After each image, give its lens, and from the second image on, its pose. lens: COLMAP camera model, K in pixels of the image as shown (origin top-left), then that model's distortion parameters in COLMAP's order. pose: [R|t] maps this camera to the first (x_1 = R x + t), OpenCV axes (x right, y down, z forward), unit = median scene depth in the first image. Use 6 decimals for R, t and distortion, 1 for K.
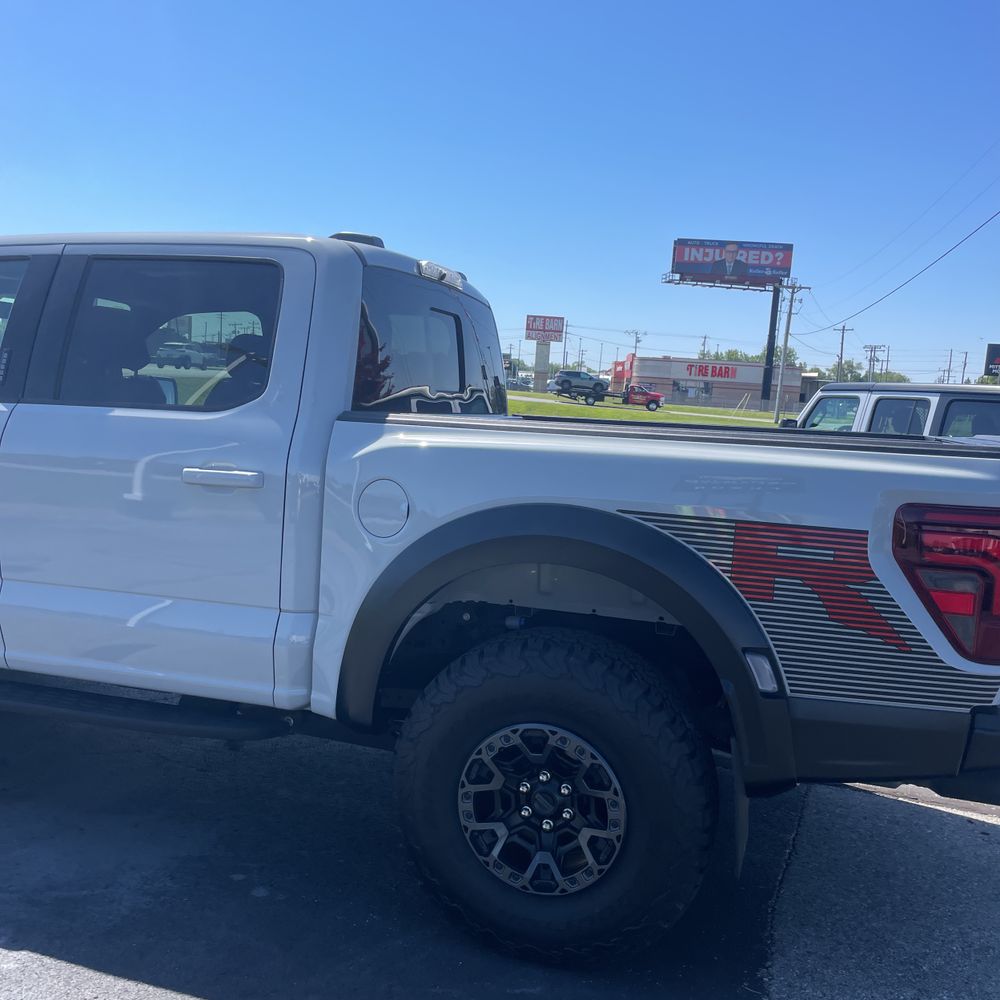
lens RADIAL K [[1006.1, 0, 500.8], [0, 1006.1, 505.3], [0, 0, 1]] dist [0.095735, -0.125931]
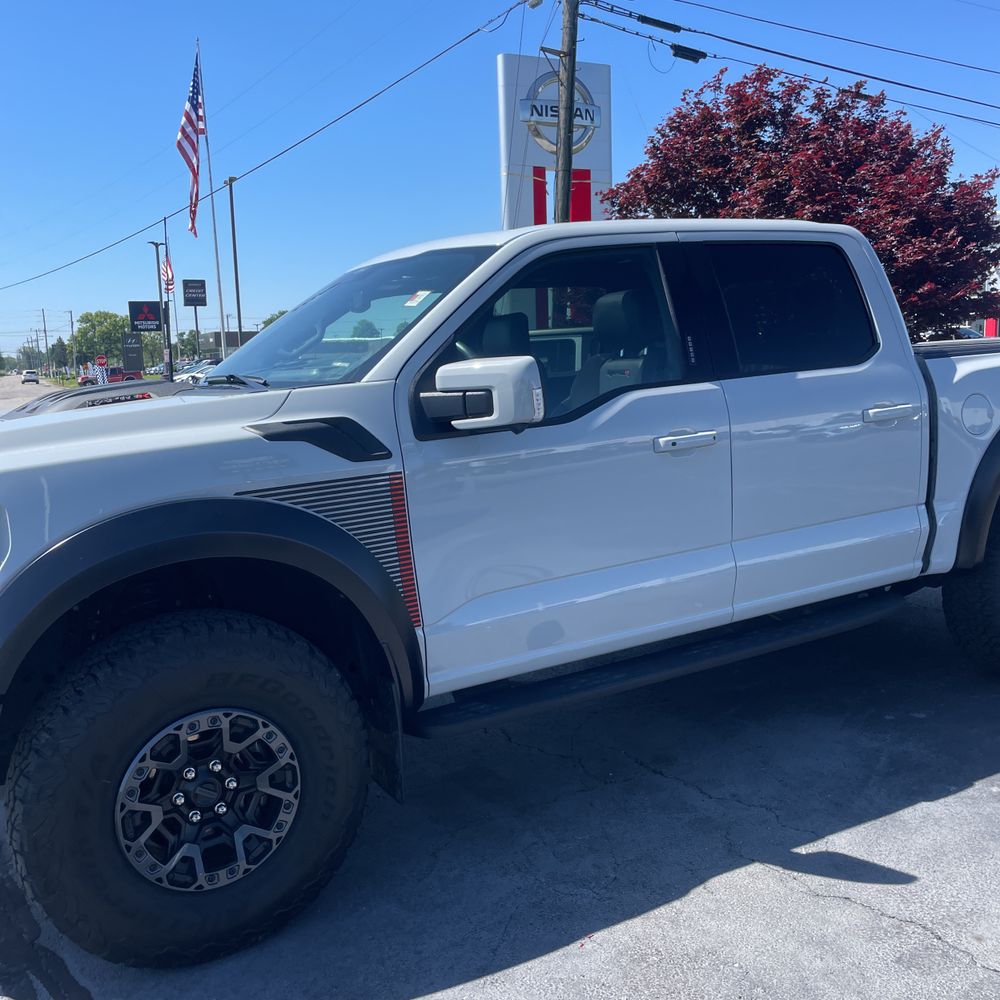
lens RADIAL K [[1008.1, 0, 495.9], [0, 1008.1, 494.8], [0, 0, 1]] dist [0.082698, -0.108941]
pose [[0.665421, -0.191198, 0.721567, -1.542745], [0.170550, 0.980014, 0.102401, -0.141460], [-0.726724, 0.054924, 0.684730, 0.474587]]
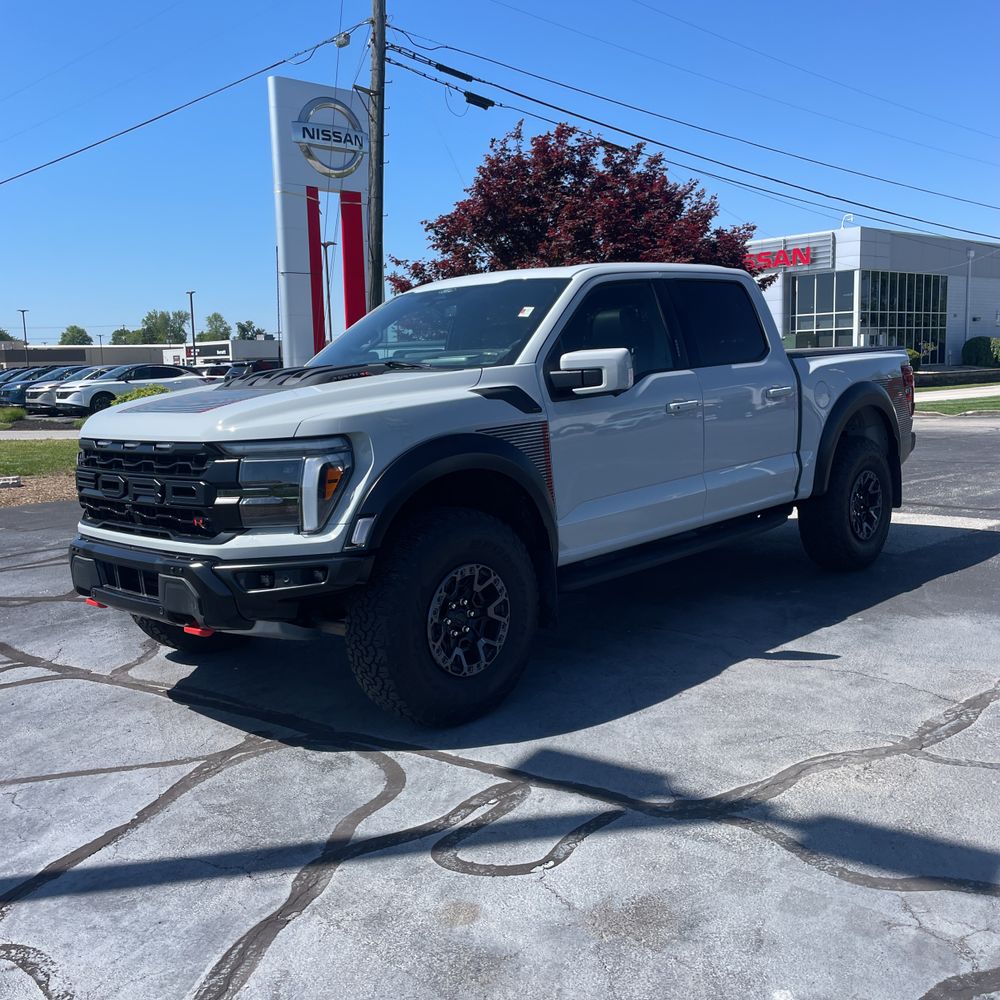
lens RADIAL K [[1019.2, 0, 504.2], [0, 1019.2, 484.0], [0, 0, 1]] dist [0.094361, -0.130087]
pose [[0.440320, -0.183204, 0.878951, -2.290675], [0.166563, 0.978635, 0.120540, -0.181720], [-0.882256, 0.093325, 0.461428, 0.552049]]
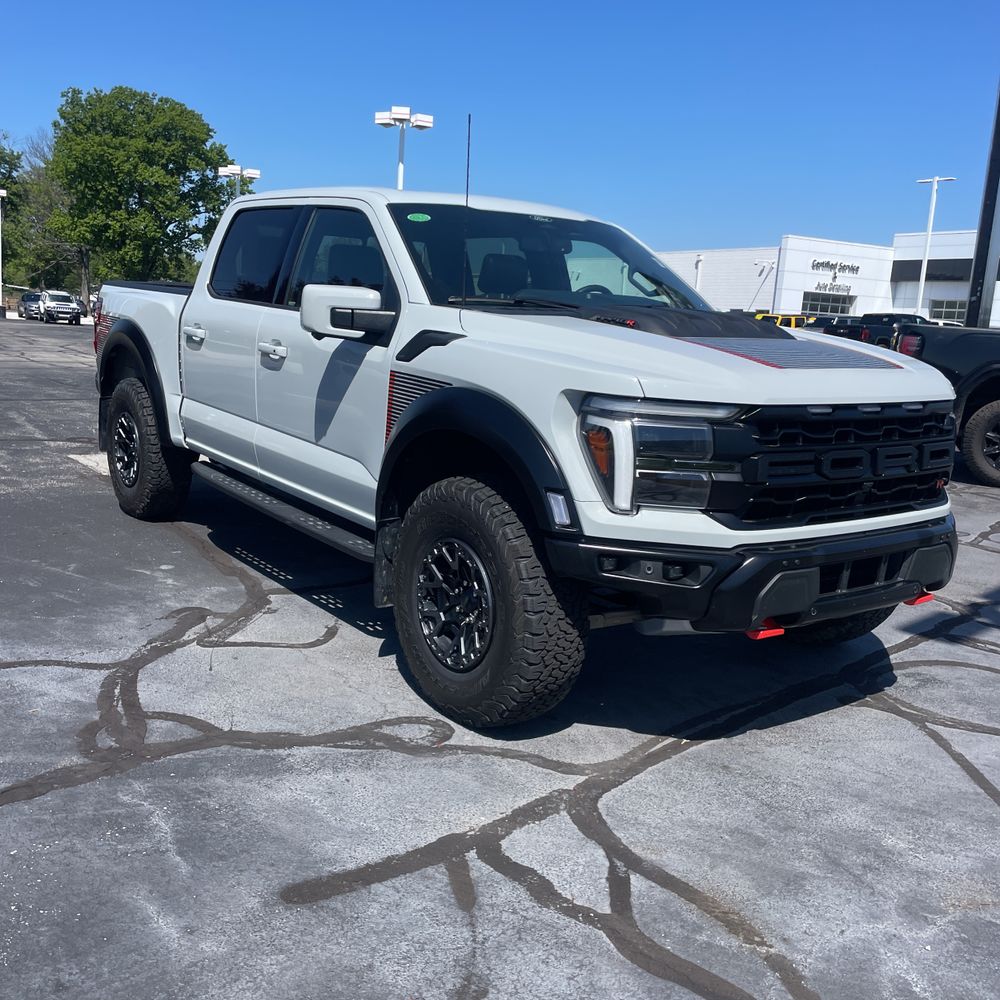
lens RADIAL K [[1011.7, 0, 495.5], [0, 1011.7, 504.4], [0, 0, 1]] dist [0.092813, -0.135977]
pose [[-0.799876, -0.220156, 0.558328, -1.598188], [-0.041177, 0.948229, 0.314908, -0.388666], [-0.598751, 0.228897, -0.767530, 2.776852]]
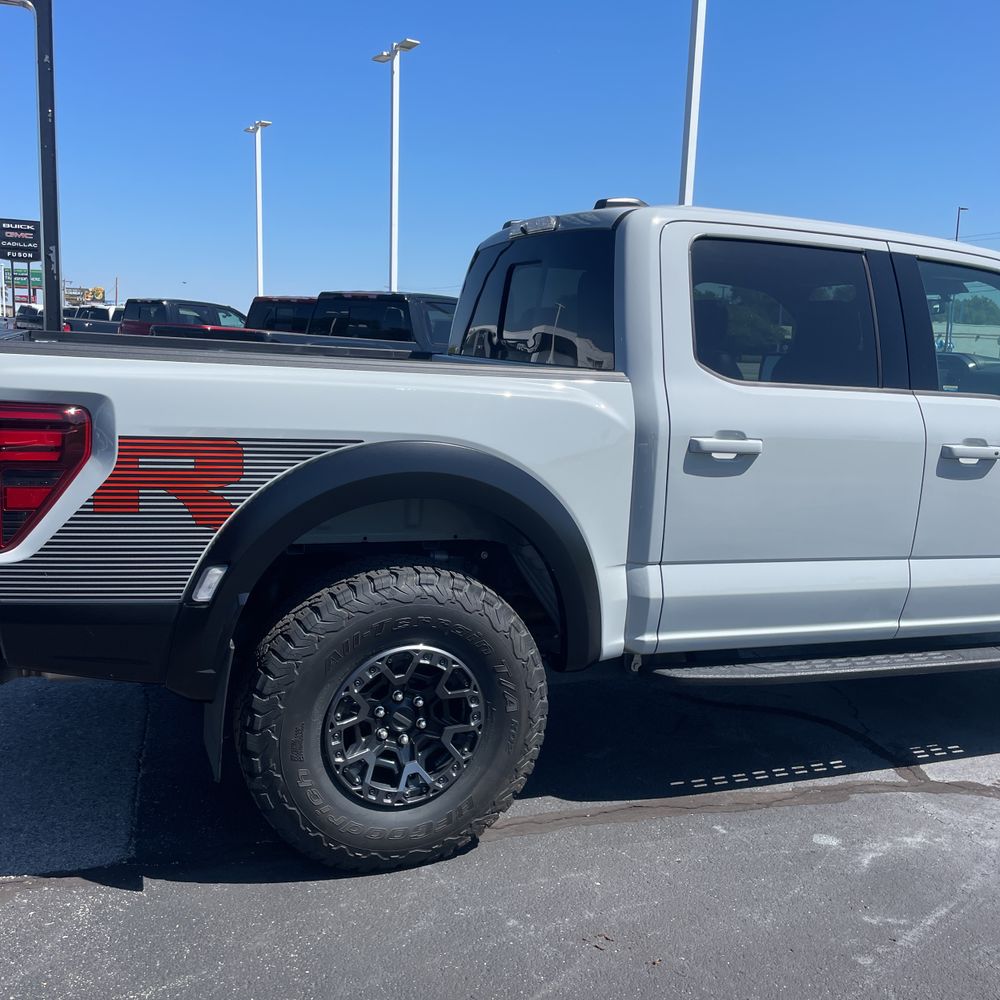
lens RADIAL K [[1010.0, 0, 499.8], [0, 1010.0, 484.3], [0, 0, 1]] dist [0.090624, -0.127487]
pose [[-0.775153, -0.006275, -0.631742, 0.776224], [-0.159946, 0.969323, 0.186627, -0.201588], [0.611191, 0.245709, -0.752378, 2.278741]]
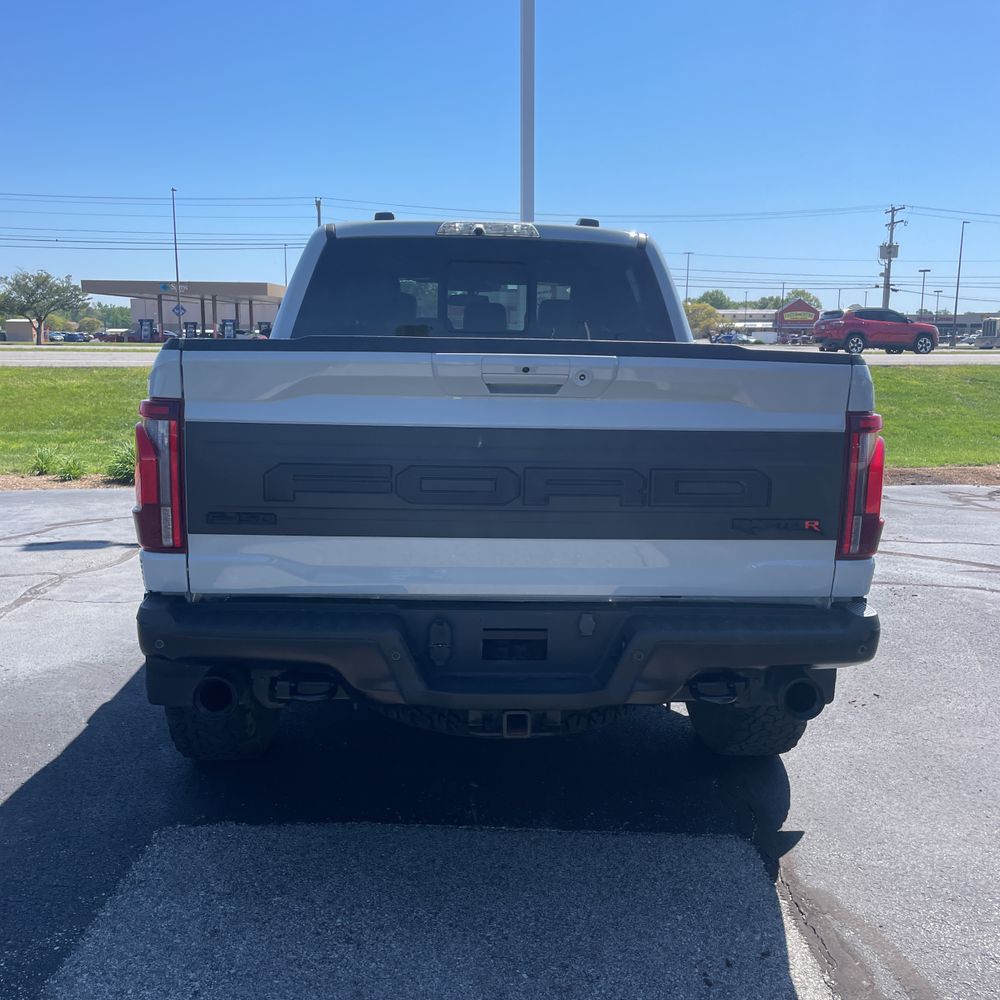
lens RADIAL K [[1019.2, 0, 504.2], [0, 1019.2, 484.0], [0, 0, 1]] dist [0.094361, -0.130087]
pose [[0.356489, 0.069654, -0.931700, 1.293508], [-0.098431, 0.994467, 0.036685, 0.013799], [0.929100, 0.078630, 0.361373, 0.783239]]
